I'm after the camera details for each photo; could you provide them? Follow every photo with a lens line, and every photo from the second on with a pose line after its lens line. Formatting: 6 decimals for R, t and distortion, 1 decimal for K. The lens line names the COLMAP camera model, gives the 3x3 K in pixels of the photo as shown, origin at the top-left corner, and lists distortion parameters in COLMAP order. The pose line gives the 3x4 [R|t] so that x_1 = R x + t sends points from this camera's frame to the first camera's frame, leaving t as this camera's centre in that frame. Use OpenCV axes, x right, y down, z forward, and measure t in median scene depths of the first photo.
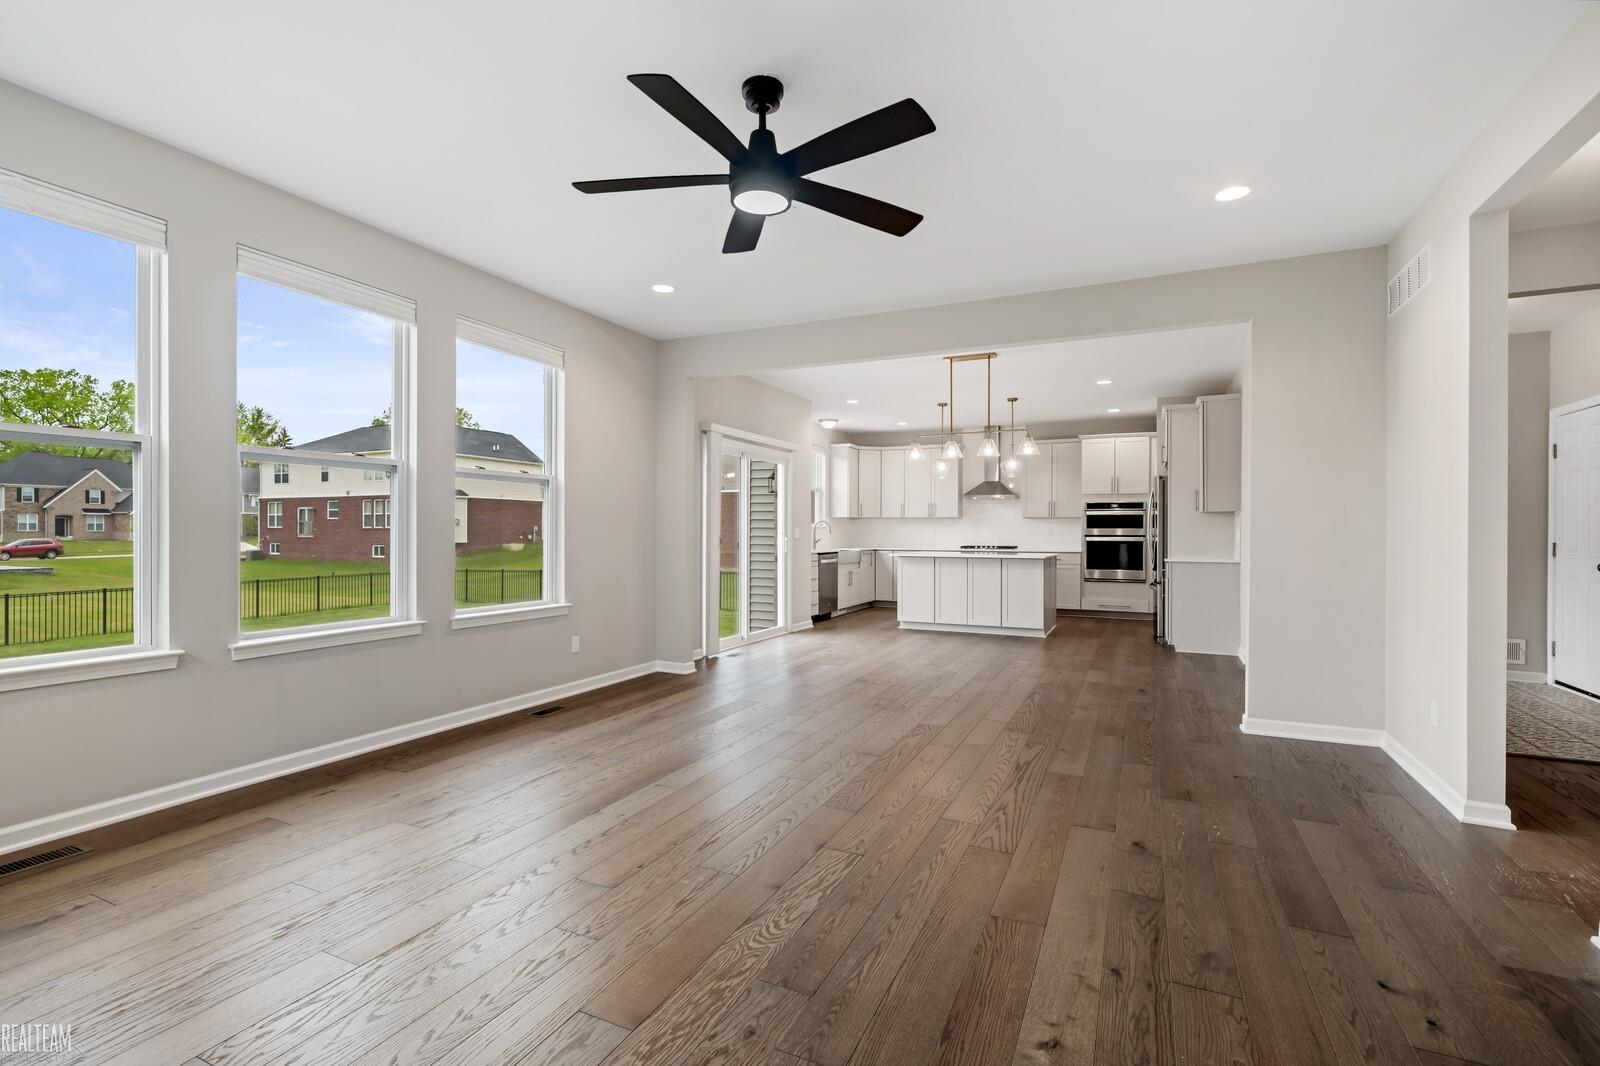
lens RADIAL K [[731.2, 0, 800.2], [0, 731.2, 532.6], [0, 0, 1]] dist [0.003793, 0.000607]
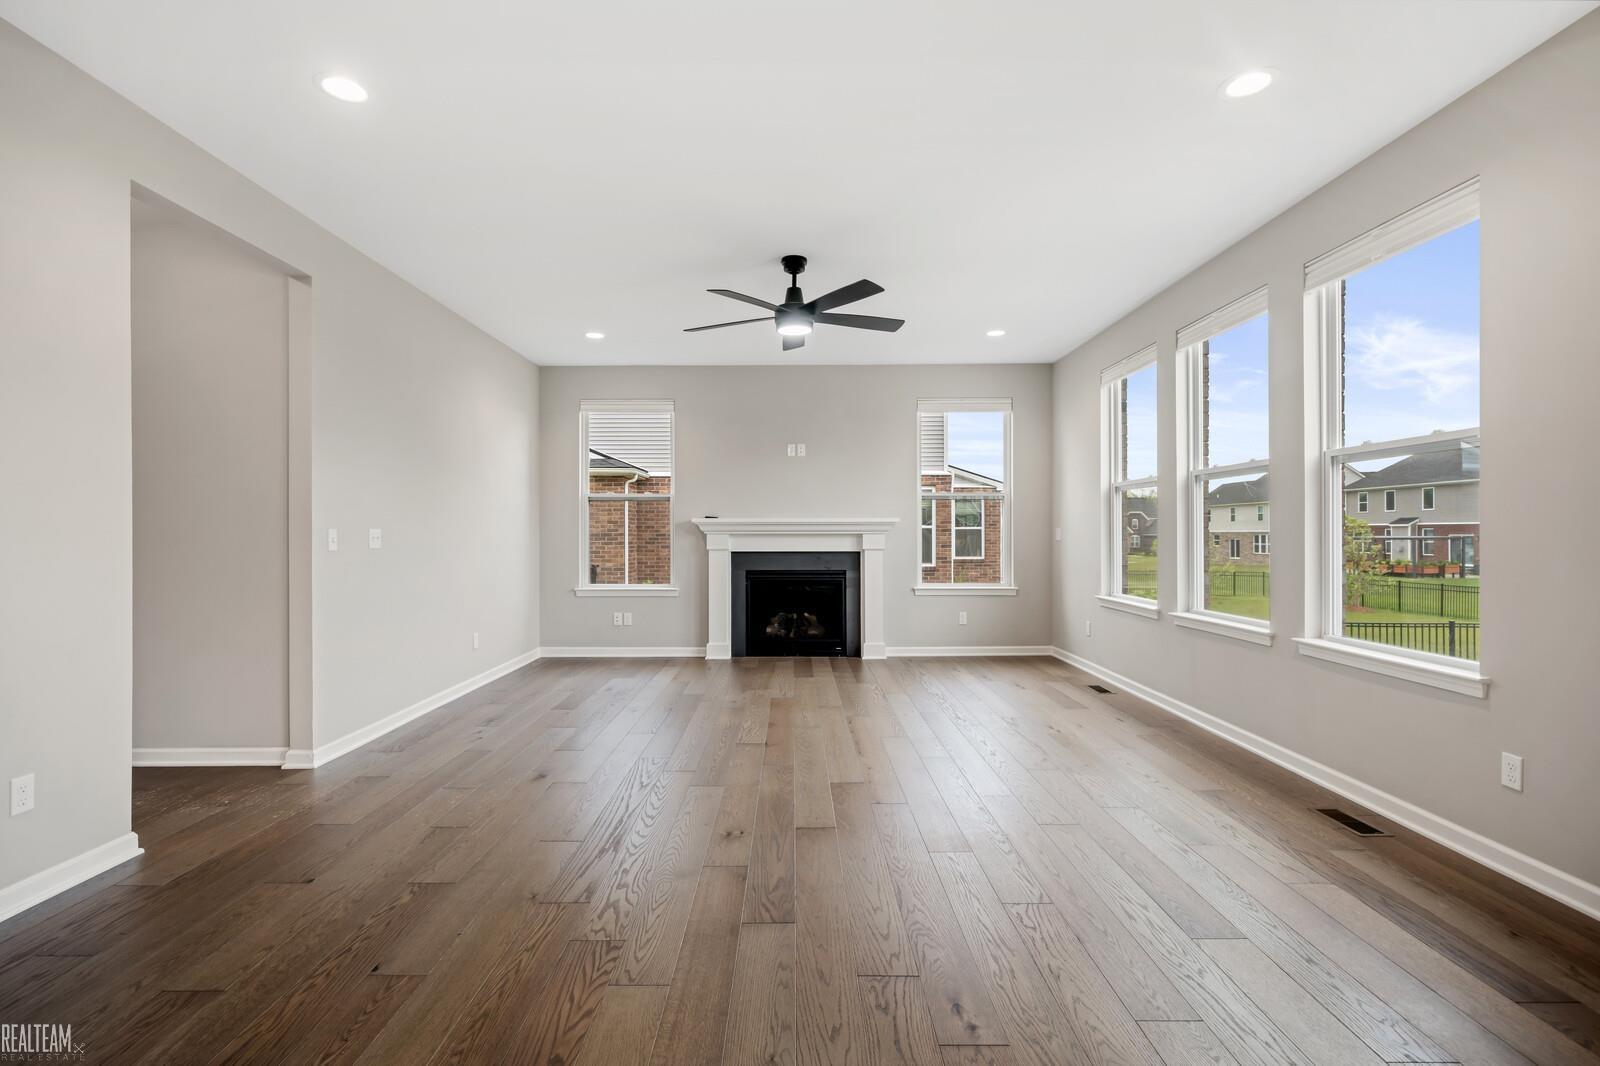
lens RADIAL K [[731.2, 0, 800.1], [0, 731.2, 531.8], [0, 0, 1]] dist [0.003793, 0.000607]
pose [[-0.901592, -0.001930, -0.432582, 0.456444], [-0.002041, 0.999998, -0.000209, -0.003516], [0.432582, 0.000694, -0.901594, 1.768846]]
